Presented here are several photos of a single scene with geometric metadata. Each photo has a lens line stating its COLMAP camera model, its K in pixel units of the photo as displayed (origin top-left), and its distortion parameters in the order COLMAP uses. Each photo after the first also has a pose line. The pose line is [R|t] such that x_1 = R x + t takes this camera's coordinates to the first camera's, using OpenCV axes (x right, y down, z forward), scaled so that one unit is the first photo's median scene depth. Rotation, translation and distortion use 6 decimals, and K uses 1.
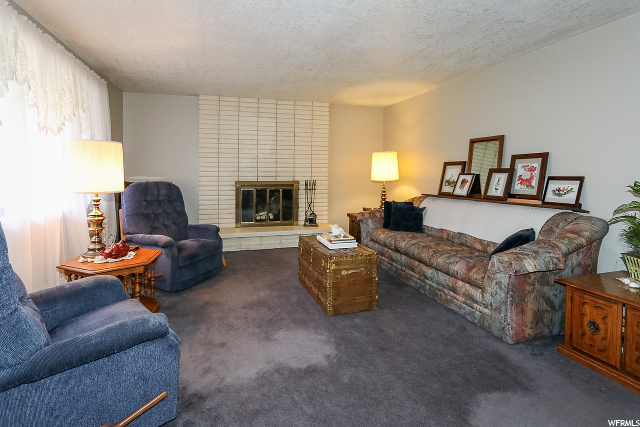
lens RADIAL K [[306.1, 0, 317.6], [0, 306.1, 185.3], [0, 0, 1]] dist [0.002162, 0.000570]
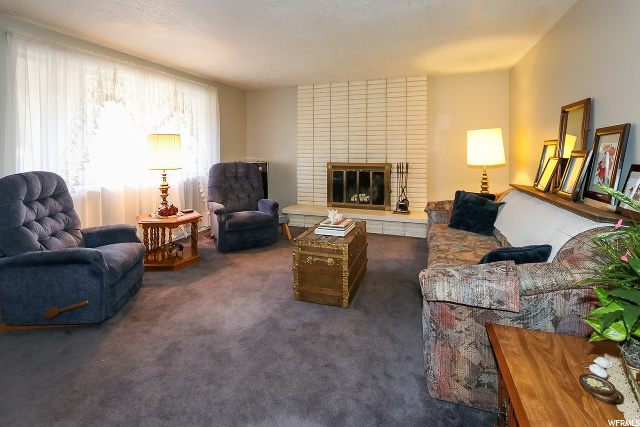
lens RADIAL K [[316.3, 0, 318.8], [0, 316.3, 157.5], [0, 0, 1]] dist [0.000602, 0.000305]
pose [[0.814844, 0.007909, -0.579626, 0.338887], [-0.022900, 0.999566, -0.018554, -0.009810], [0.579227, 0.028392, 0.814671, 0.090652]]
